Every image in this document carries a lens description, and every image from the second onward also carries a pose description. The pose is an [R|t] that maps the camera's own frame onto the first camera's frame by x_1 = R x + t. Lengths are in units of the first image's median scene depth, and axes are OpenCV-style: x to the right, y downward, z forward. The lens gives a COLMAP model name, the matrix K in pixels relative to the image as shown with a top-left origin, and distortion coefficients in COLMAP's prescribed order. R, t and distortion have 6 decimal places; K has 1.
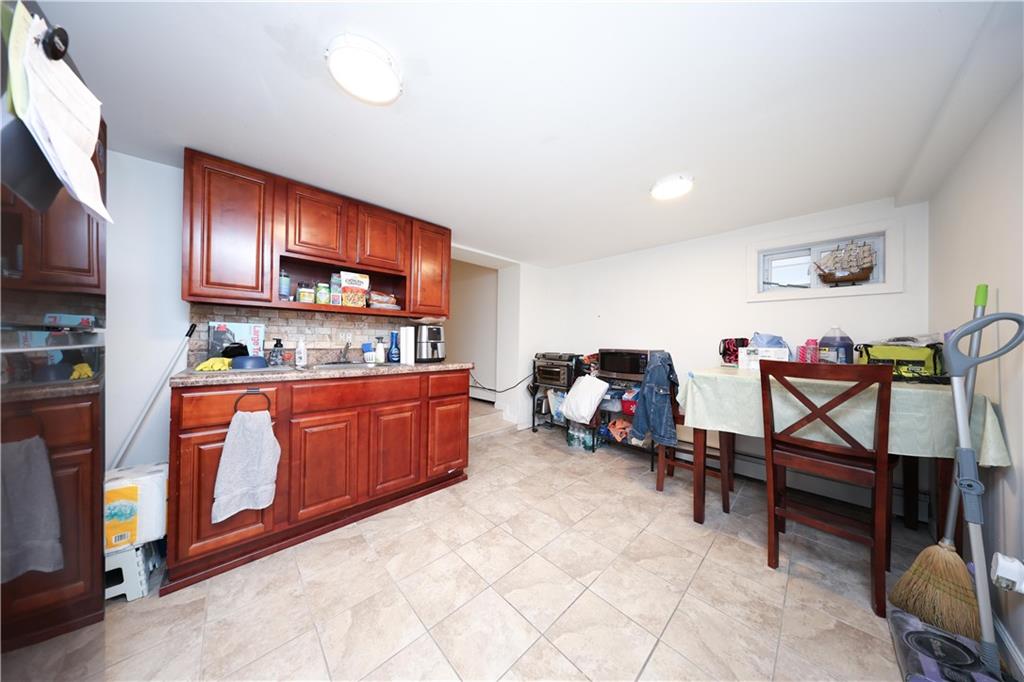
lens RADIAL K [[298.0, 0, 509.7], [0, 298.0, 336.9], [0, 0, 1]] dist [0.001619, 0.000008]
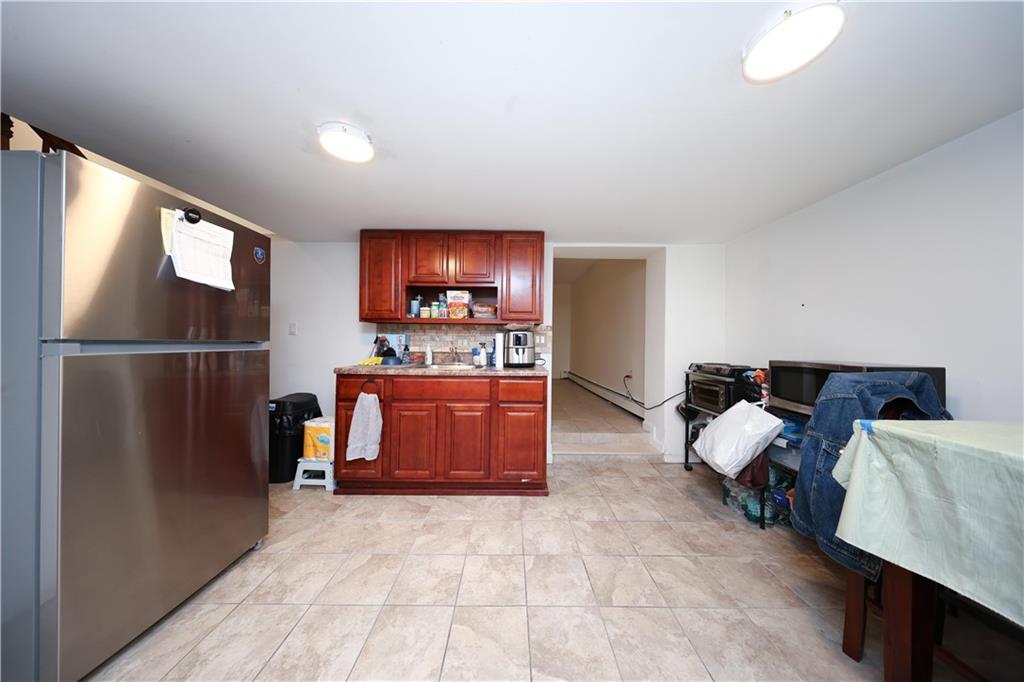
lens RADIAL K [[298.0, 0, 515.5], [0, 298.0, 336.9], [0, 0, 1]] dist [0.001619, 0.000008]
pose [[0.724667, -0.017966, -0.688865, 0.473081], [0.008368, 0.999816, -0.017273, -0.002081], [0.689049, 0.006752, 0.724684, 0.278952]]
